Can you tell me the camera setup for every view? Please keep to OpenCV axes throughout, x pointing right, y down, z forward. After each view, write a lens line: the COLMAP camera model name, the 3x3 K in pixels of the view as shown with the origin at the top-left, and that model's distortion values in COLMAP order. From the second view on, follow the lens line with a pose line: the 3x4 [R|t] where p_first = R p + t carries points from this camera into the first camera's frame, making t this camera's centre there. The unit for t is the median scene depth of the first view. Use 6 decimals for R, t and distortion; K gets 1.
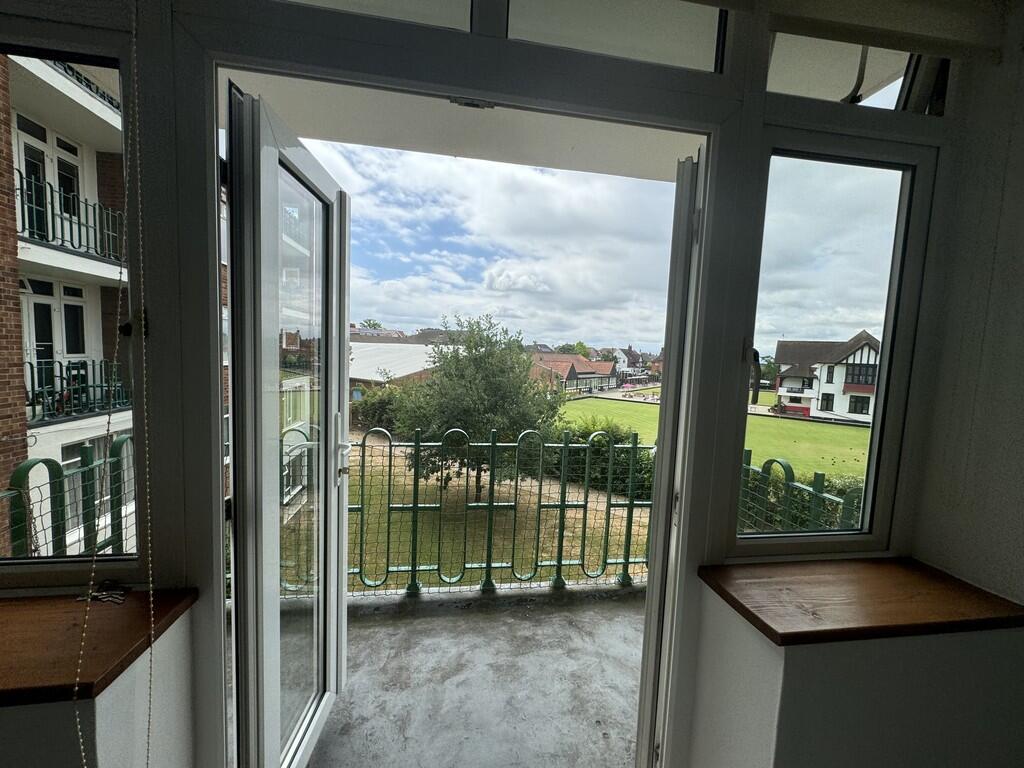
lens RADIAL K [[409.8, 0, 513.3], [0, 409.8, 382.6], [0, 0, 1]] dist [-0.000457, -0.000045]
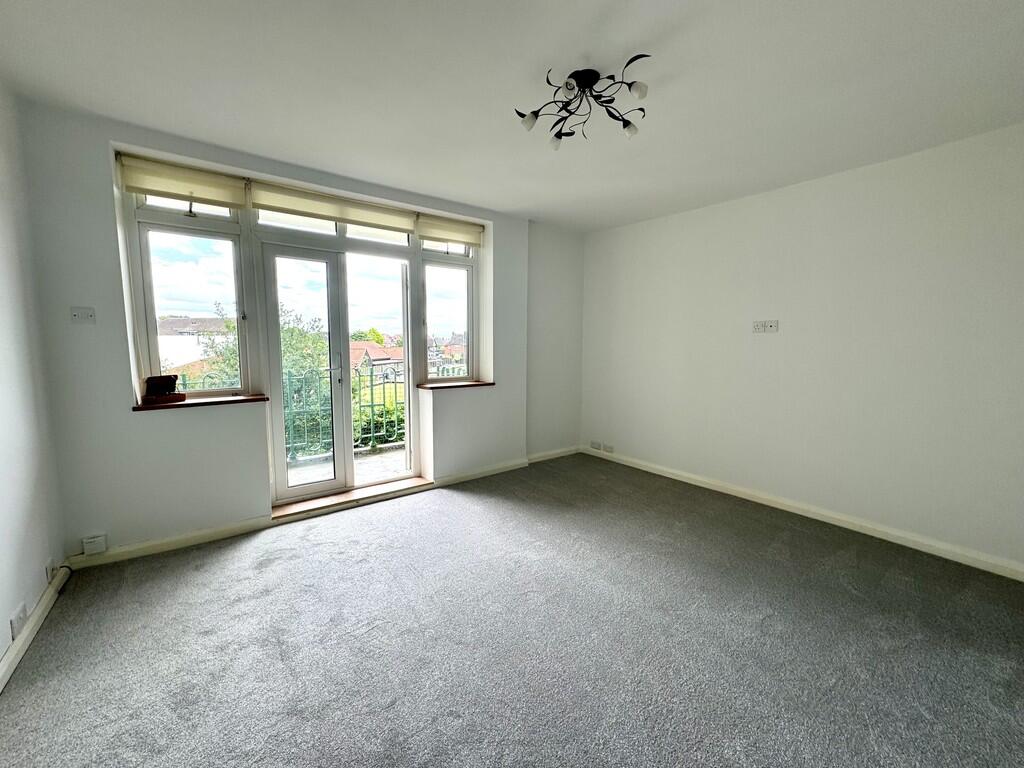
lens RADIAL K [[409.8, 0, 513.3], [0, 409.8, 382.6], [0, 0, 1]] dist [-0.000457, -0.000045]
pose [[0.881839, -0.088200, 0.463228, -0.116888], [0.072746, 0.996037, 0.051165, 0.081446], [-0.465906, -0.011421, 0.884761, -0.662593]]
